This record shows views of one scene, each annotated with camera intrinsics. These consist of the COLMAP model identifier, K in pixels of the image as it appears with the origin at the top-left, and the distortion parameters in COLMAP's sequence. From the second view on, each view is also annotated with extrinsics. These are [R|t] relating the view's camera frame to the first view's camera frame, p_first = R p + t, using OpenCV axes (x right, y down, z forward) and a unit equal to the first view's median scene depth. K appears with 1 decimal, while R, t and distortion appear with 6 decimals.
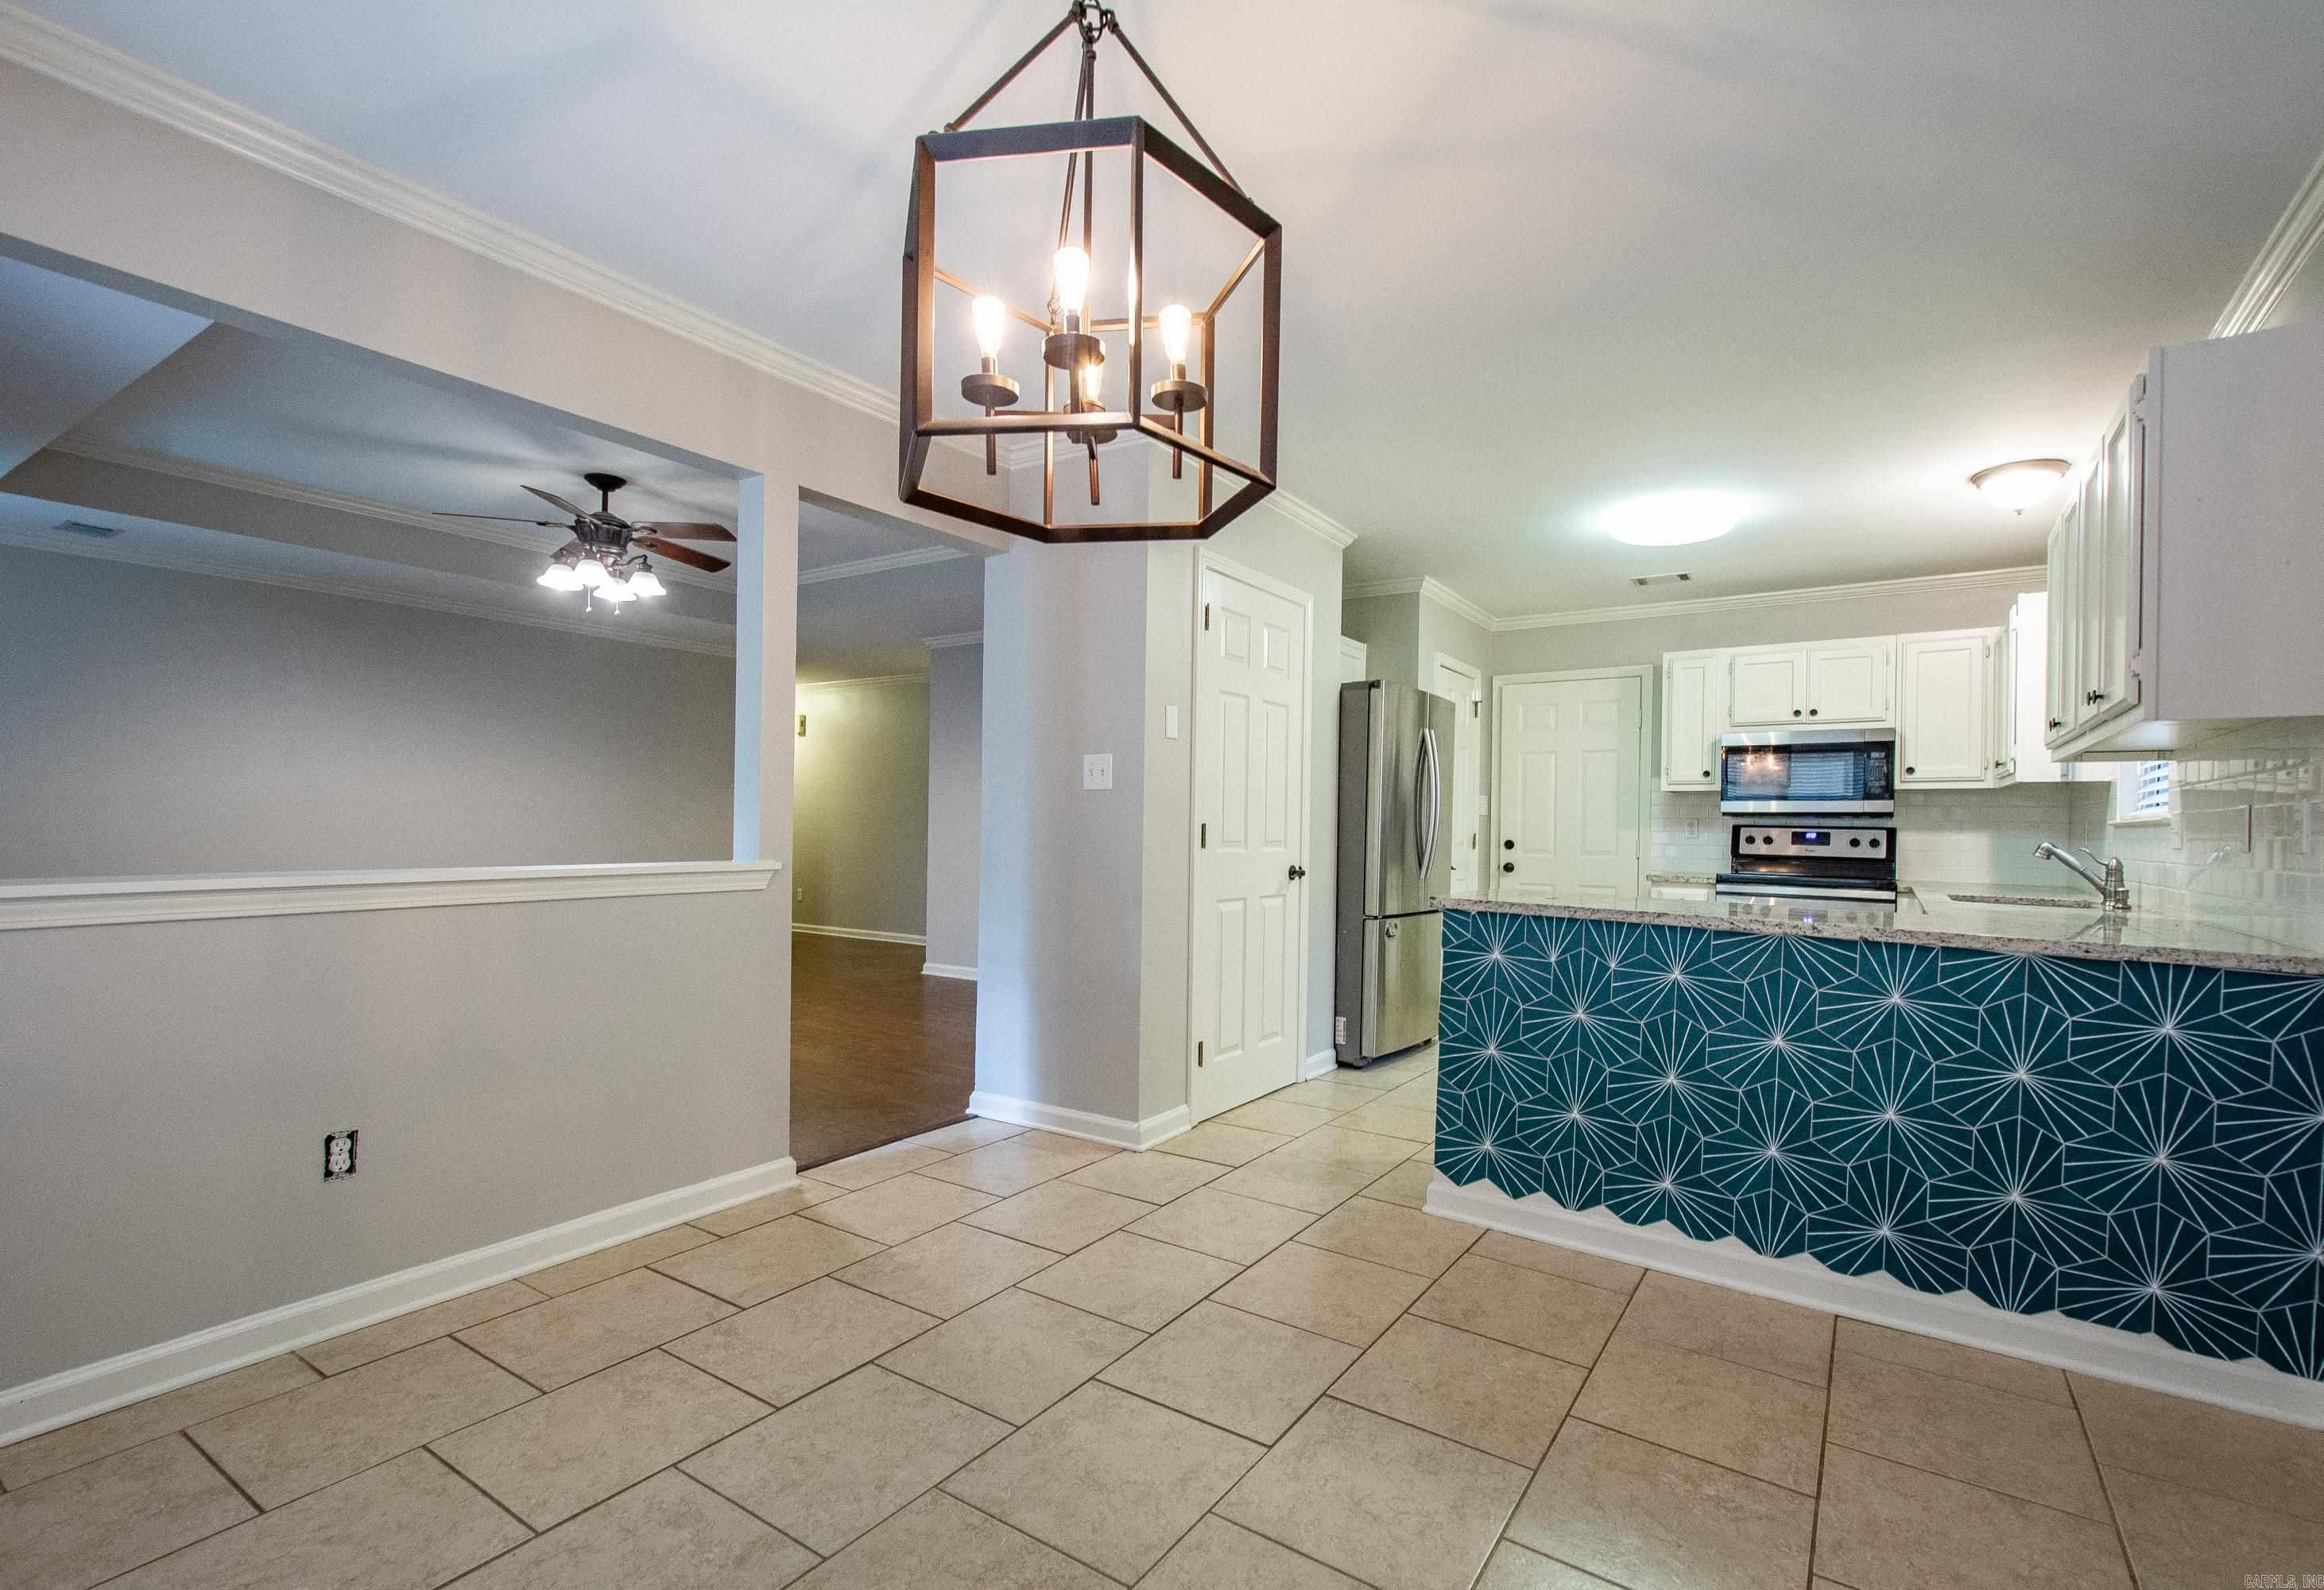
lens RADIAL K [[1041.5, 0, 1216.1], [0, 1041.5, 834.0], [0, 0, 1]] dist [0.014153, -0.000604]
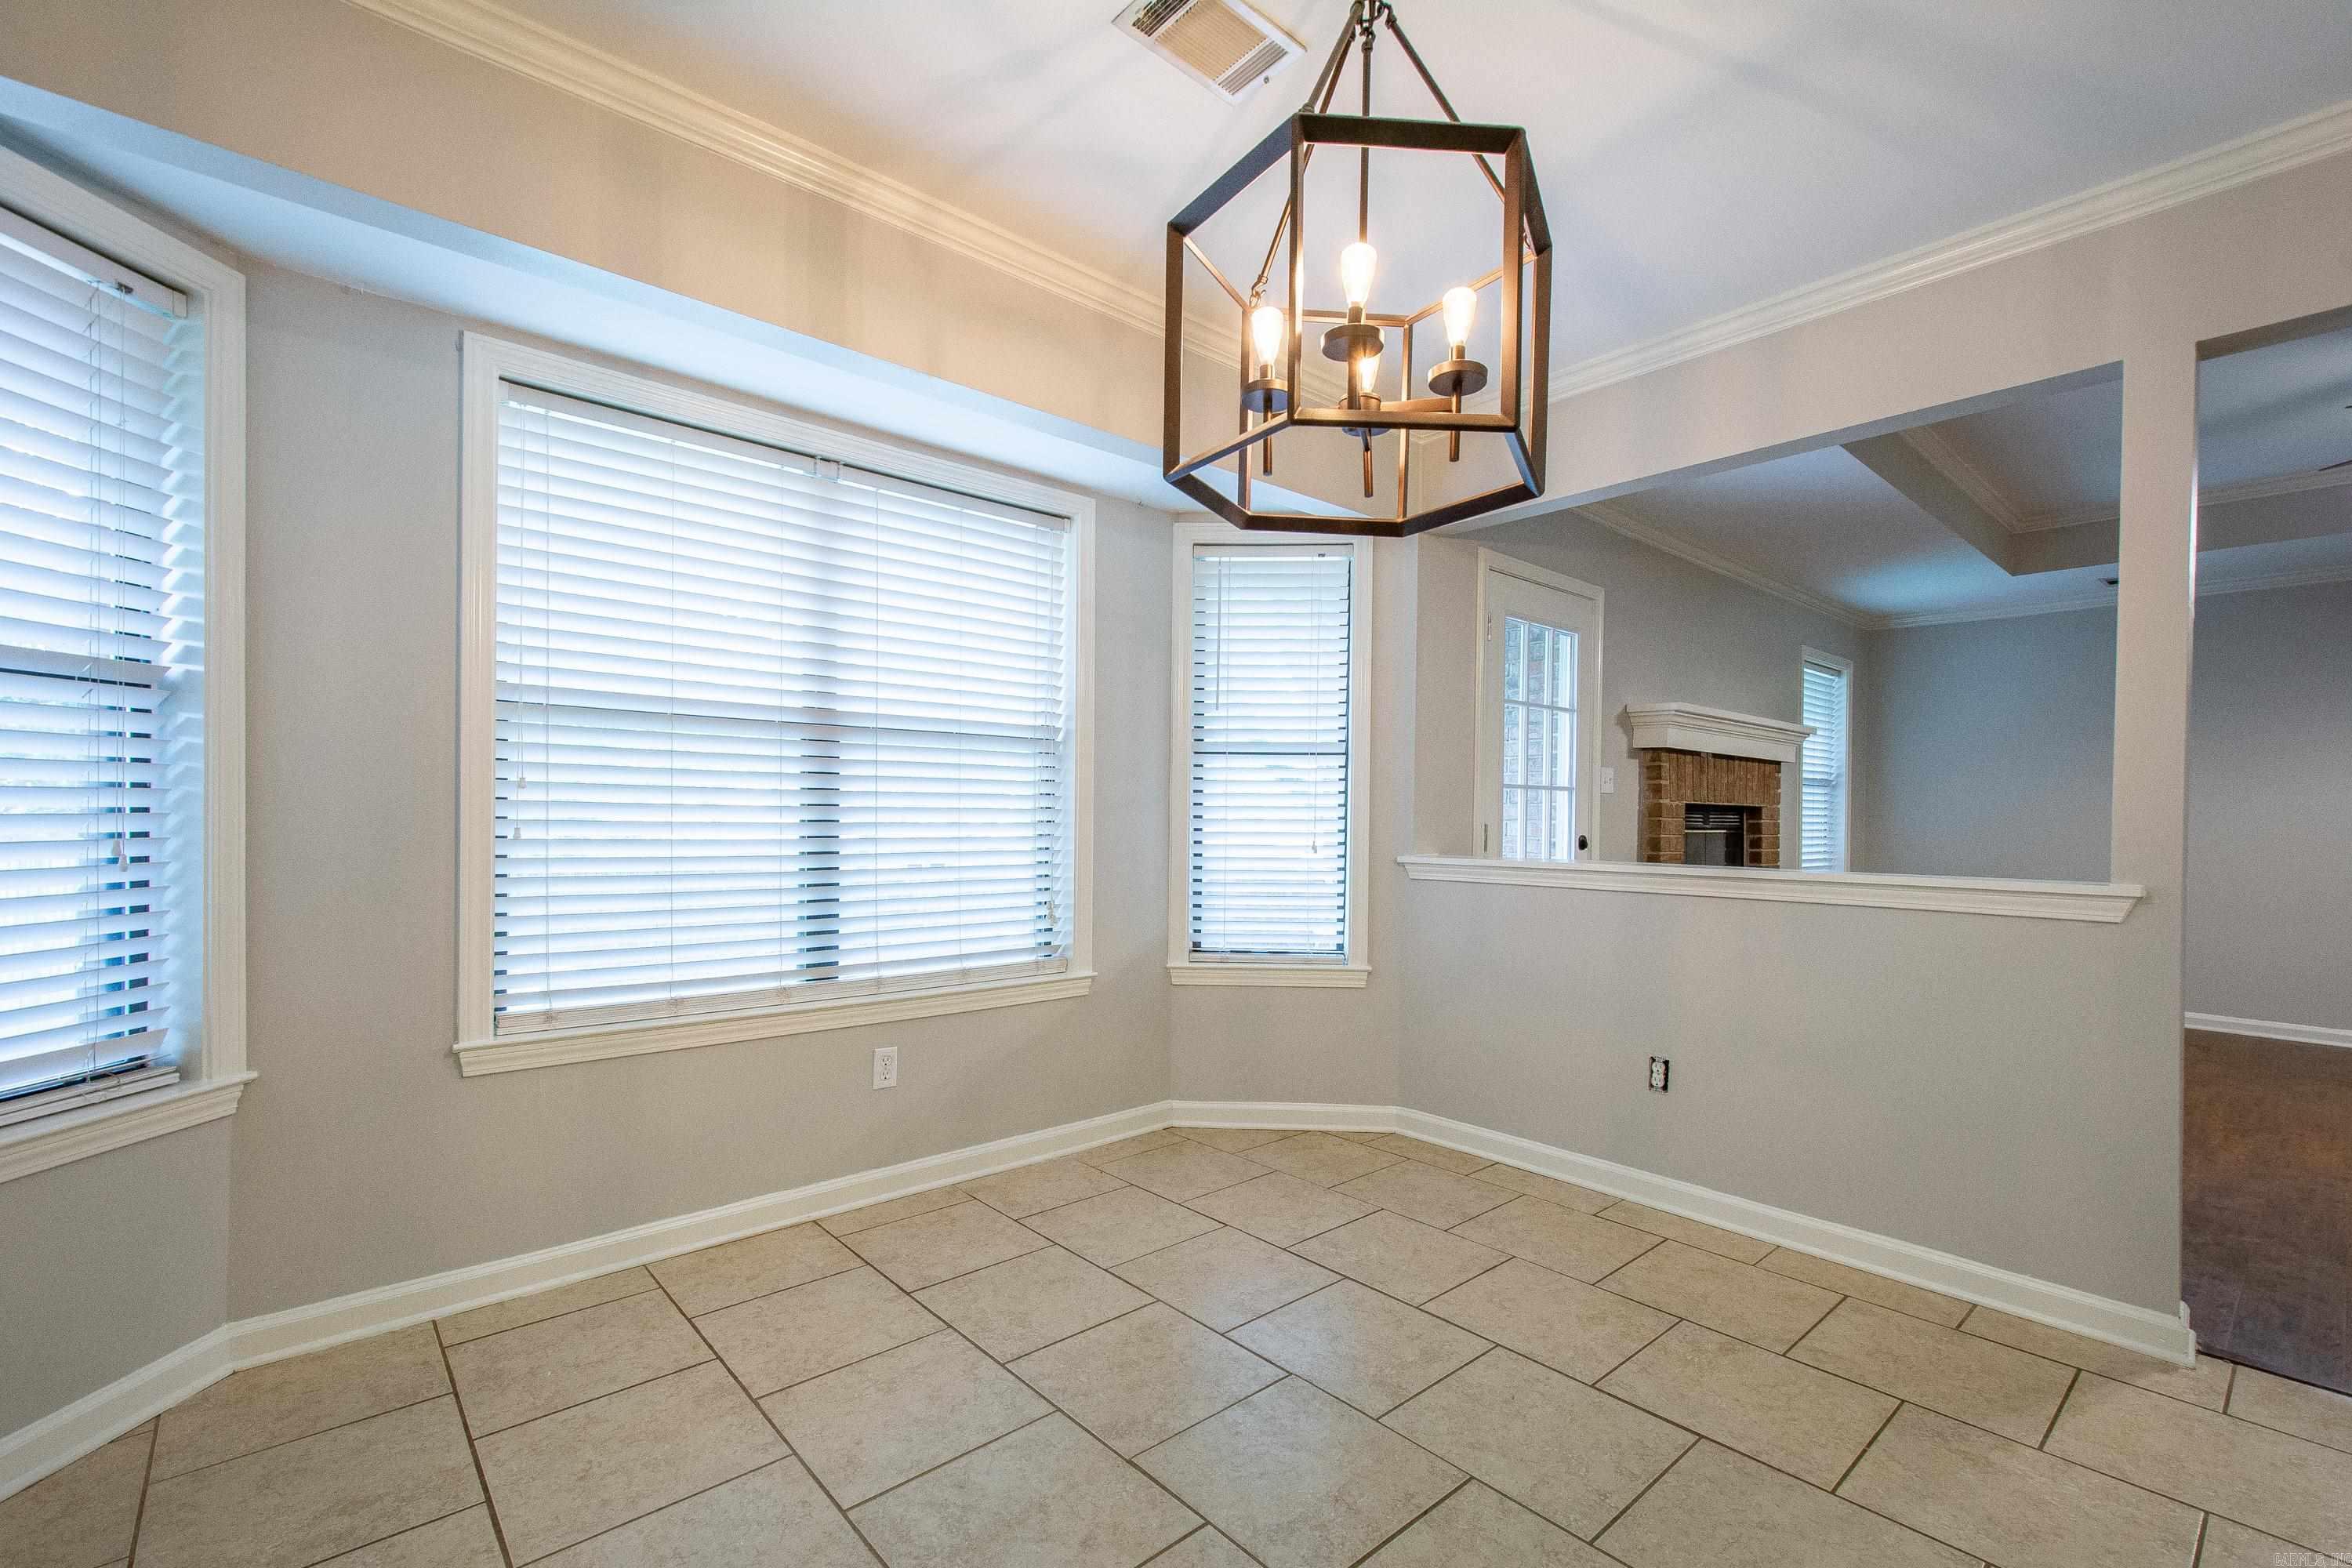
lens RADIAL K [[1024.2, 0, 1199.6], [0, 1024.2, 817.4], [0, 0, 1]] dist [0.021286, -0.008145]
pose [[-0.268100, -0.017040, -0.963240, 0.362049], [-0.027609, 0.999569, -0.009998, 0.003355], [0.962995, 0.023914, -0.268455, 0.471269]]
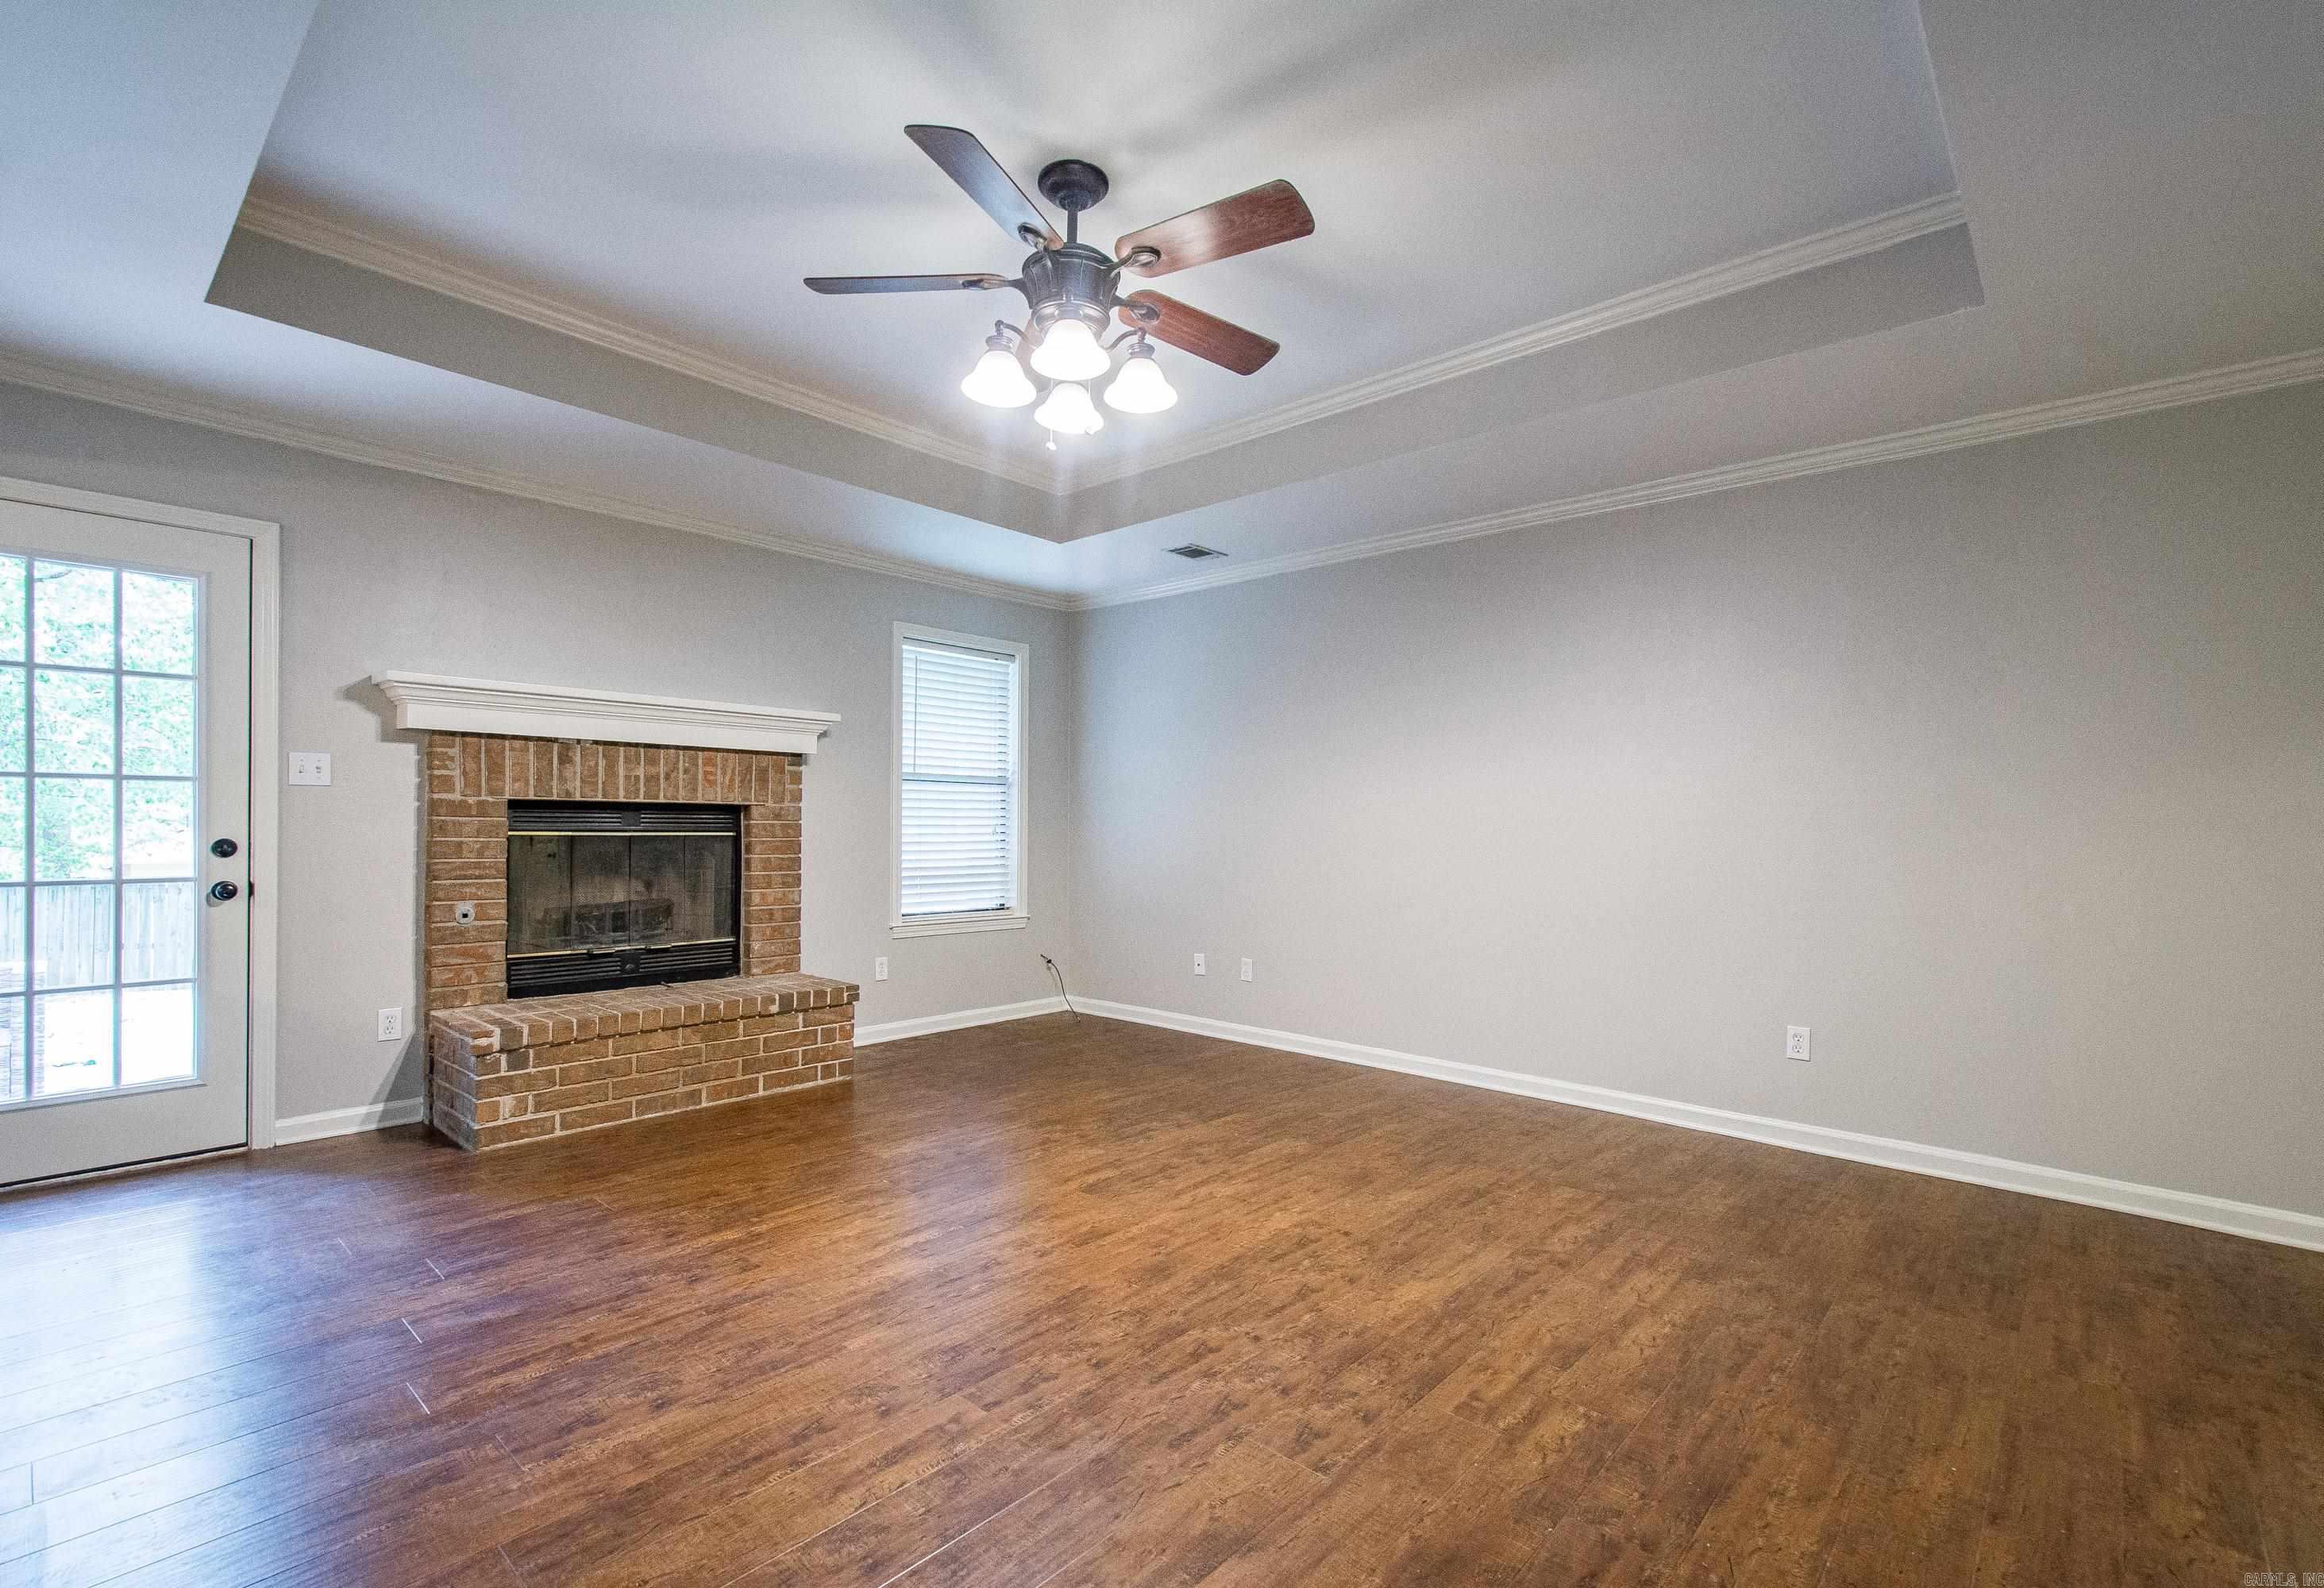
lens RADIAL K [[1039.2, 0, 1158.8], [0, 1039.2, 831.5], [0, 0, 1]] dist [0.012445, -0.000543]
pose [[-0.170358, -0.009679, -0.985335, -0.116609], [-0.025240, 0.999667, -0.005456, -0.022874], [0.985059, 0.023940, -0.170545, 1.564188]]
